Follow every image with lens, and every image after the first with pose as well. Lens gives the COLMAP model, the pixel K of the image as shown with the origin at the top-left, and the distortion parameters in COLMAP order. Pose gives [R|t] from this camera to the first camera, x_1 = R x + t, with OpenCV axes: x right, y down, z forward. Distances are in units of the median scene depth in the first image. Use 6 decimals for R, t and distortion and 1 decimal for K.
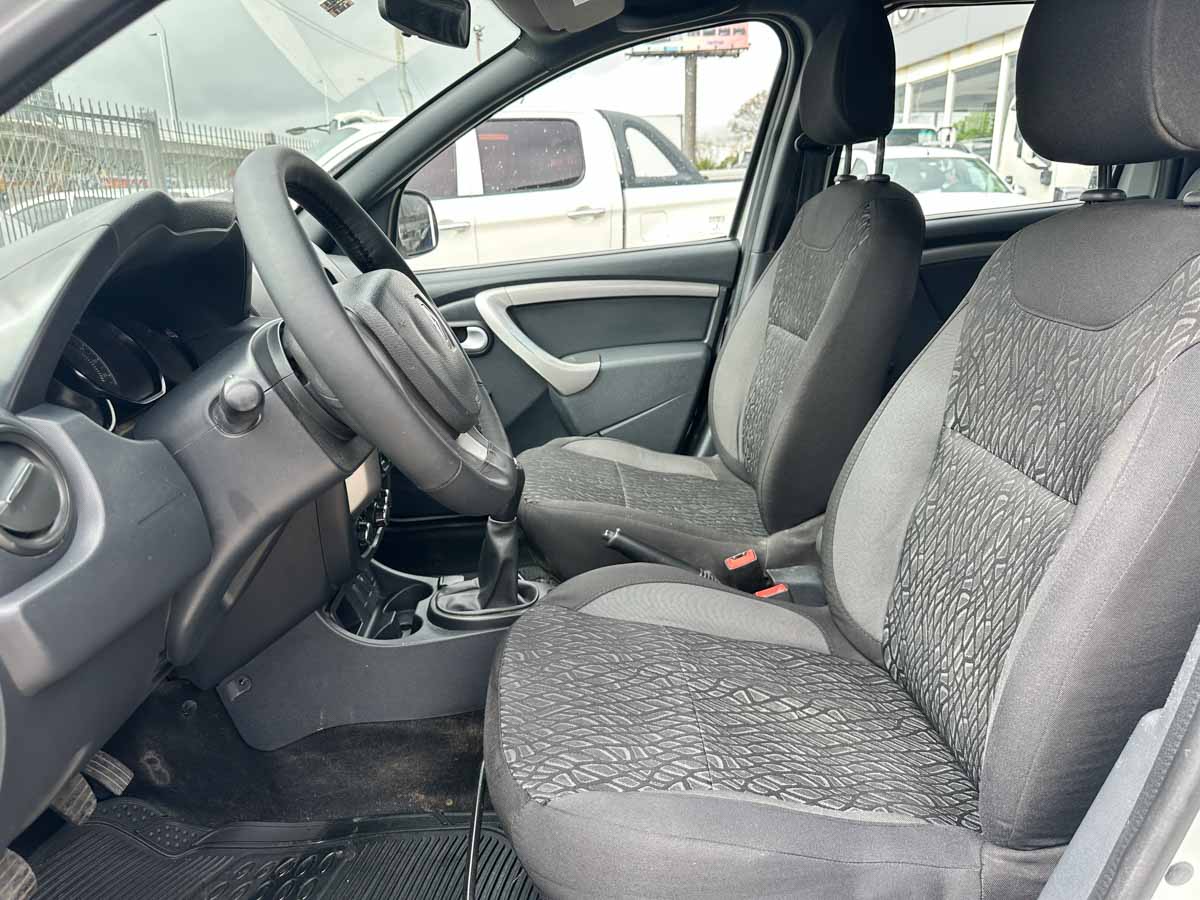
lens RADIAL K [[871.8, 0, 599.9], [0, 871.8, 431.8], [0, 0, 1]] dist [0.001755, -0.001899]
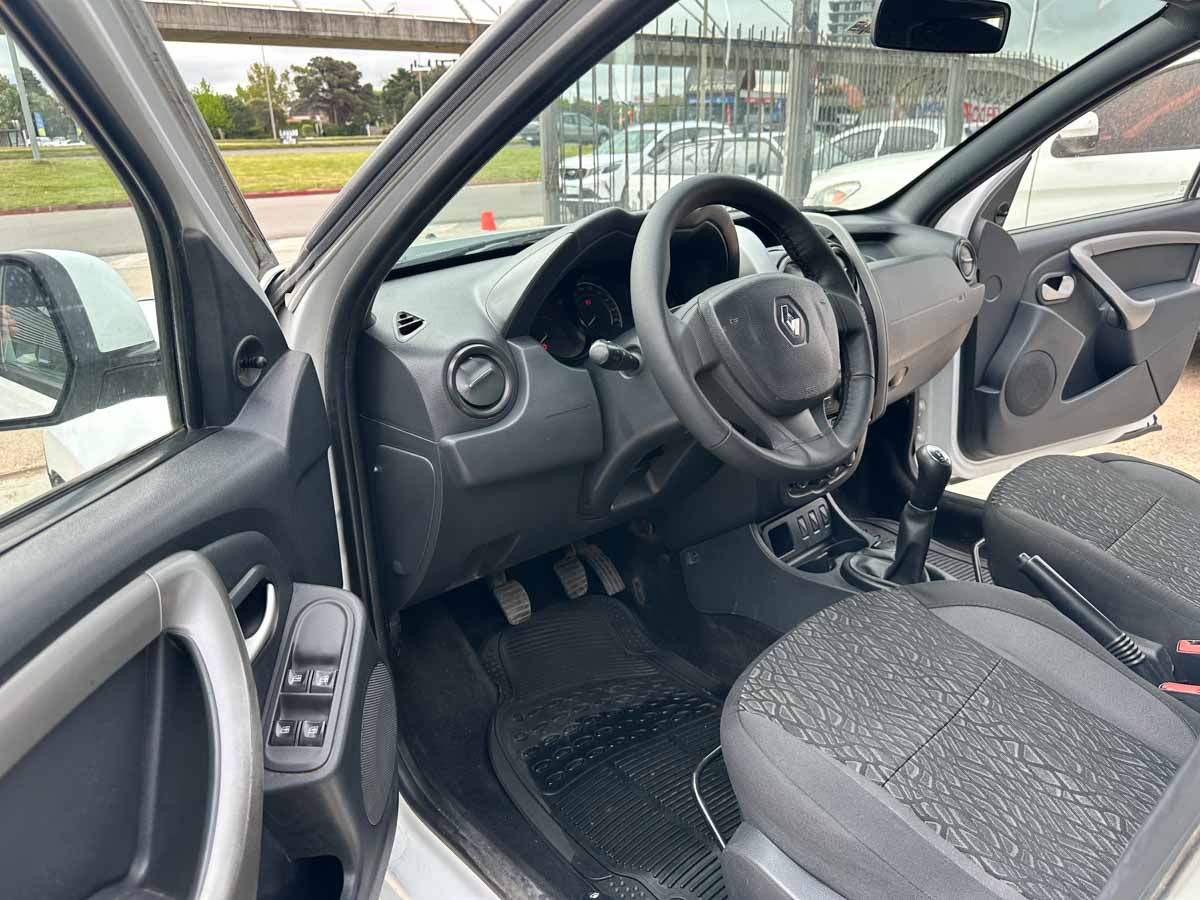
lens RADIAL K [[844.9, 0, 600.0], [0, 844.9, 450.0], [0, 0, 1]] dist [0.004235, 0.000888]
pose [[0.665487, 0.287921, -0.688643, 0.414478], [-0.217348, 0.957376, 0.190238, -0.102718], [0.714064, 0.023074, 0.699700, -0.021547]]
